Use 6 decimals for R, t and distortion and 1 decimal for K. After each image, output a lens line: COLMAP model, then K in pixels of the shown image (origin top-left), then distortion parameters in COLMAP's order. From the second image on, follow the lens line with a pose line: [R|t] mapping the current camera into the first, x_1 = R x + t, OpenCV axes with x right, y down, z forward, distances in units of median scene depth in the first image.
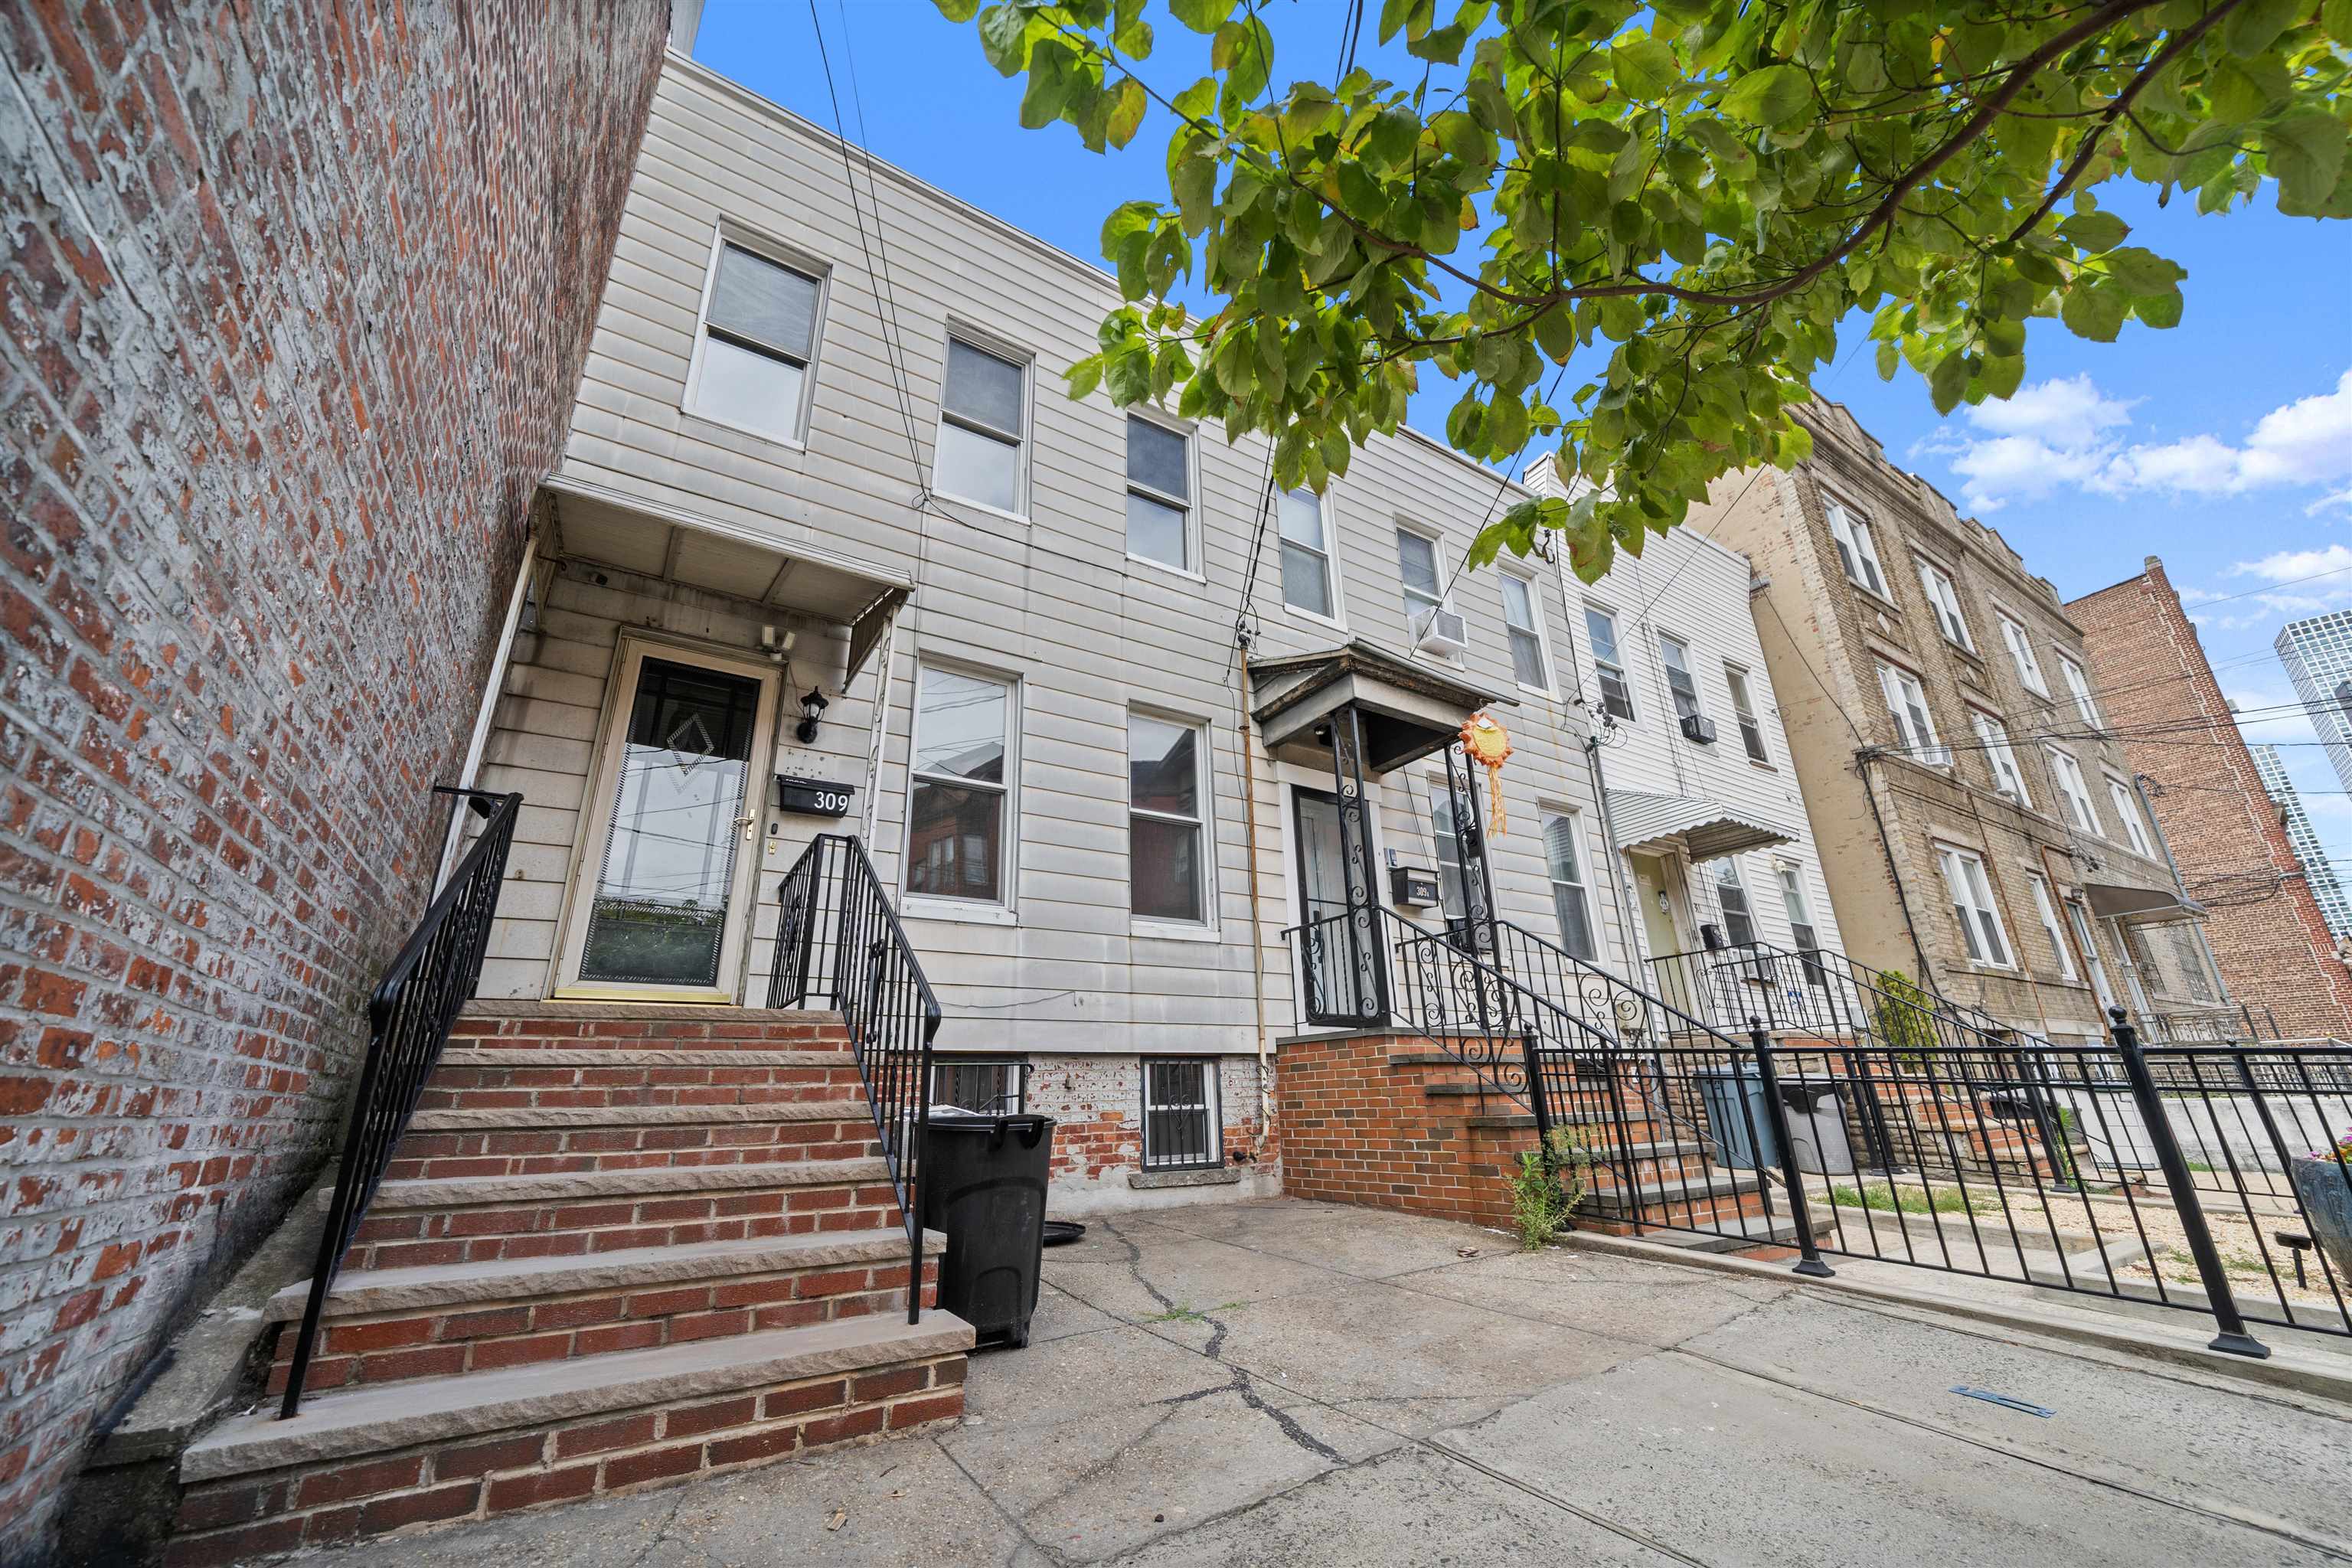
lens RADIAL K [[903.2, 0, 1181.6], [0, 903.2, 791.3], [0, 0, 1]] dist [-0.008060, 0.000558]
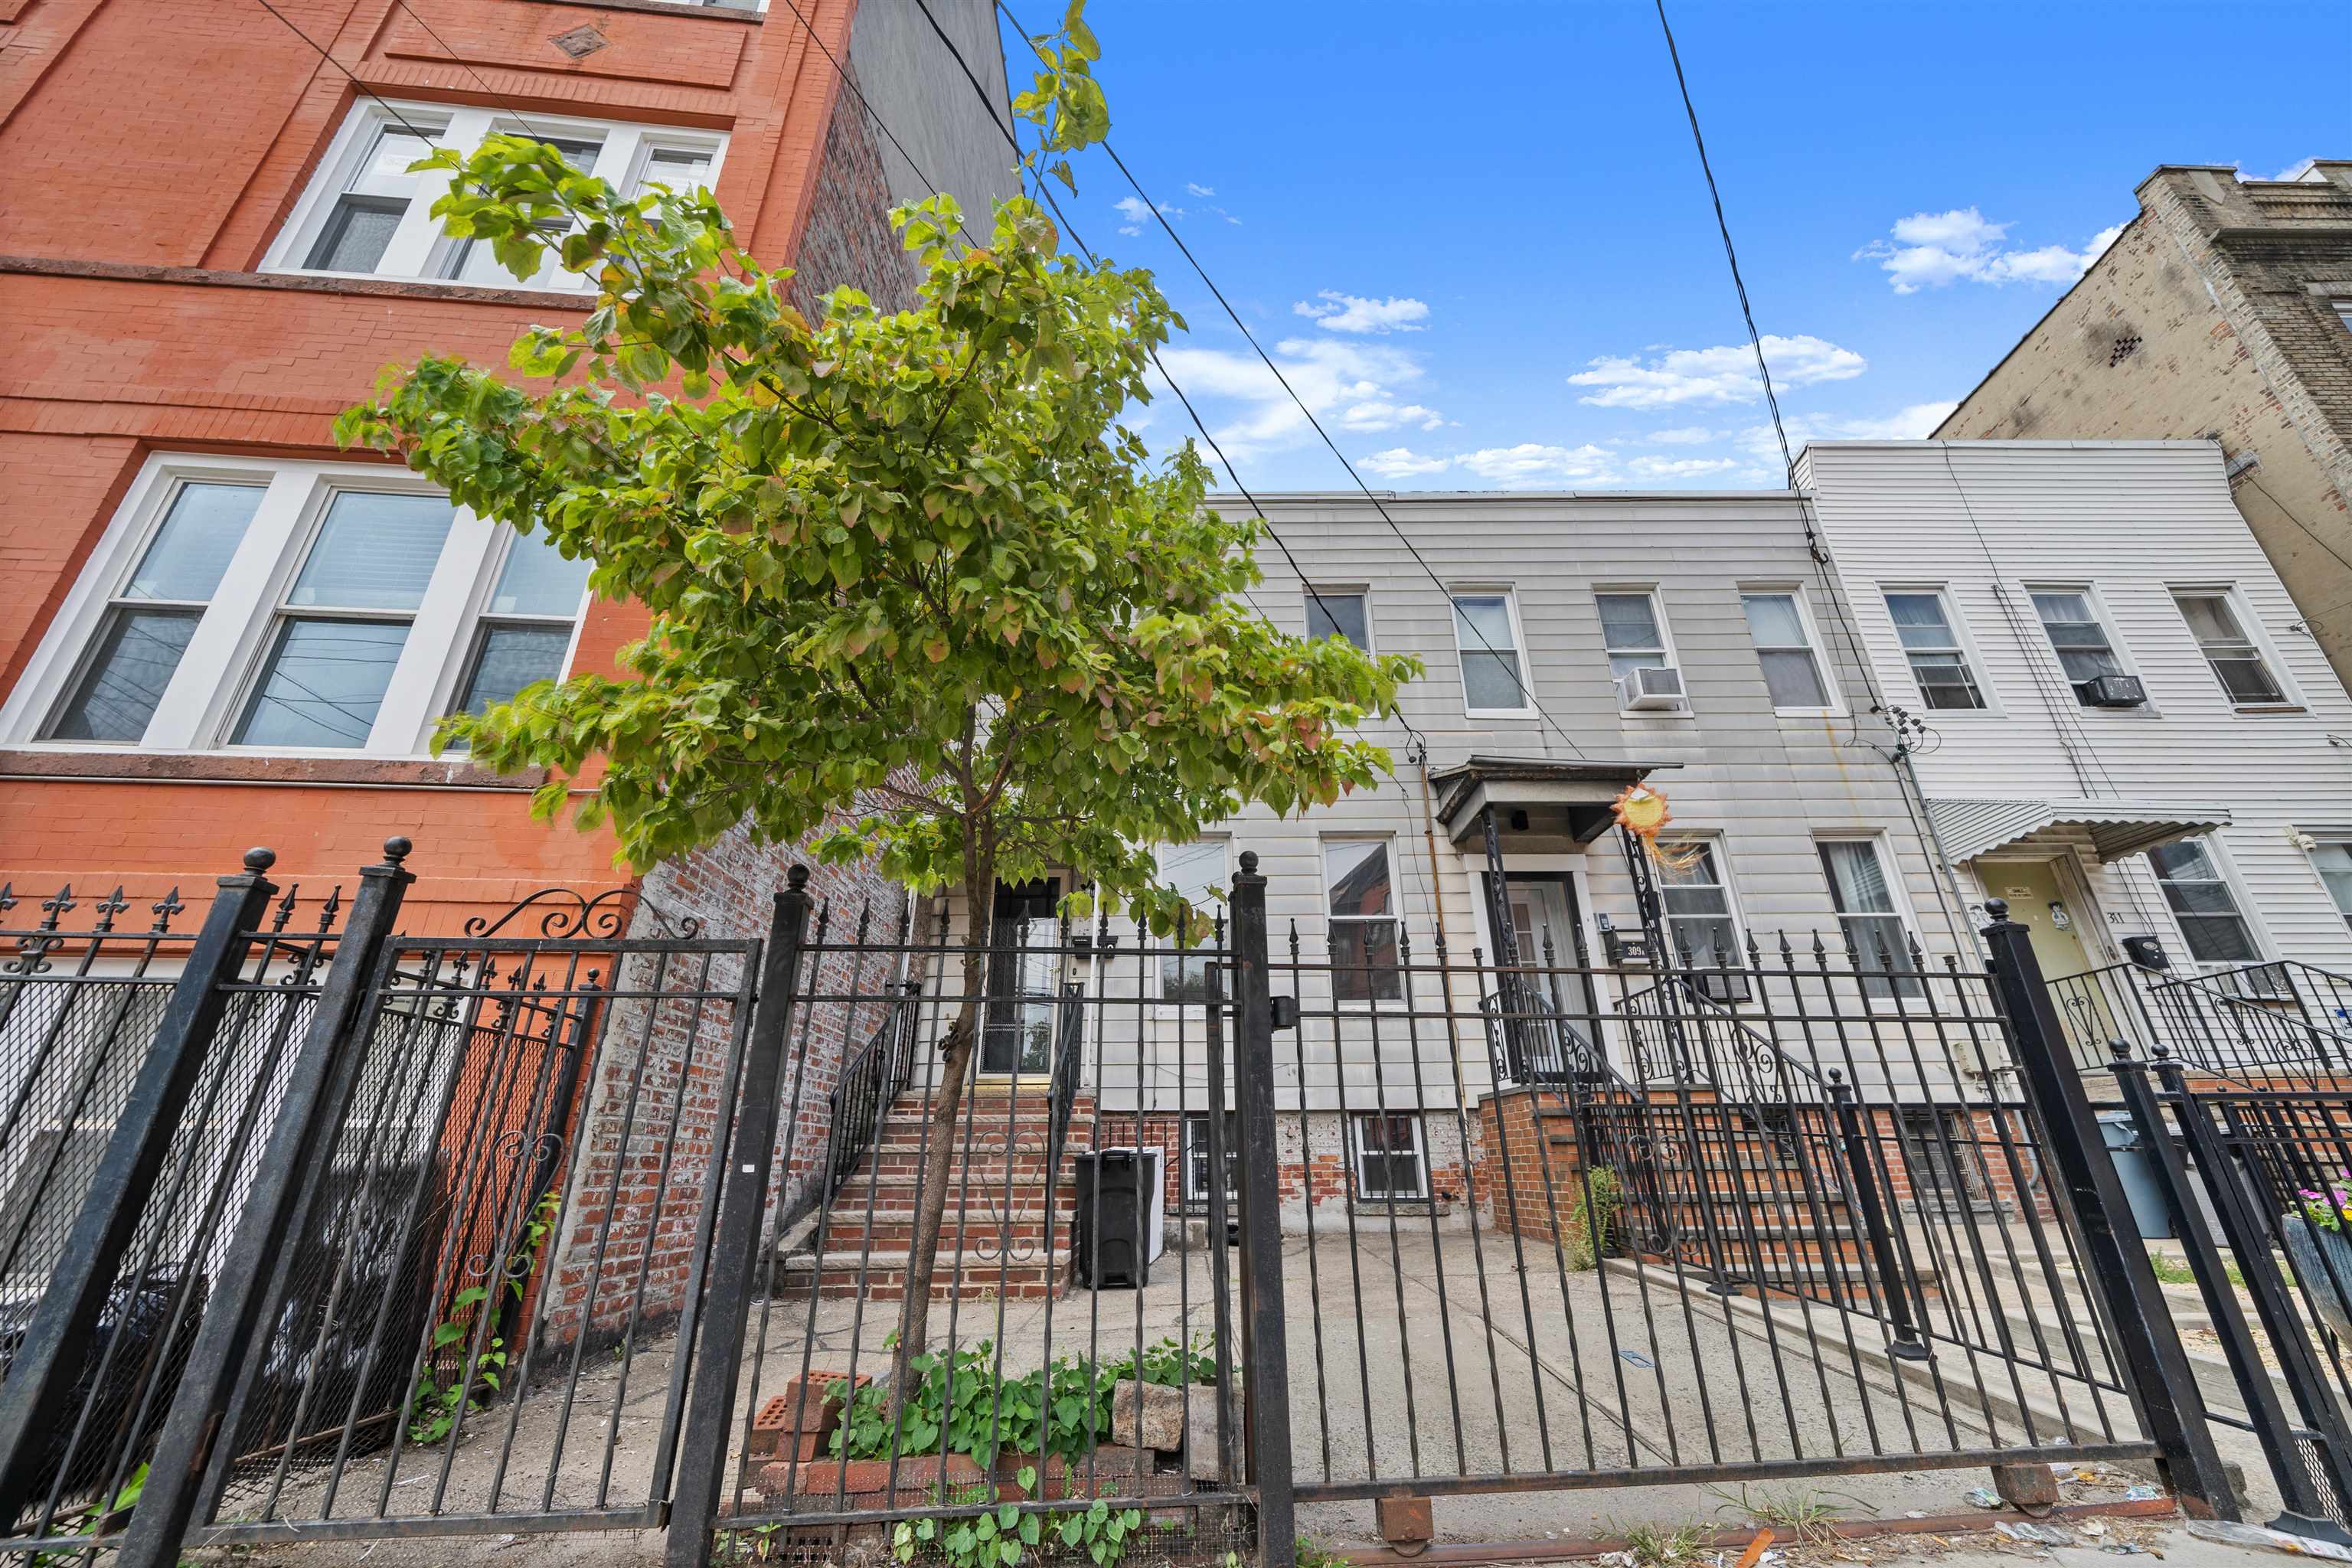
lens RADIAL K [[903.2, 0, 1172.0], [0, 903.2, 782.2], [0, 0, 1]] dist [-0.008060, 0.000558]
pose [[0.847209, -0.188834, -0.496567, 0.401991], [0.159339, 0.981985, -0.101575, -0.069335], [0.506802, 0.006933, 0.862035, -0.214340]]
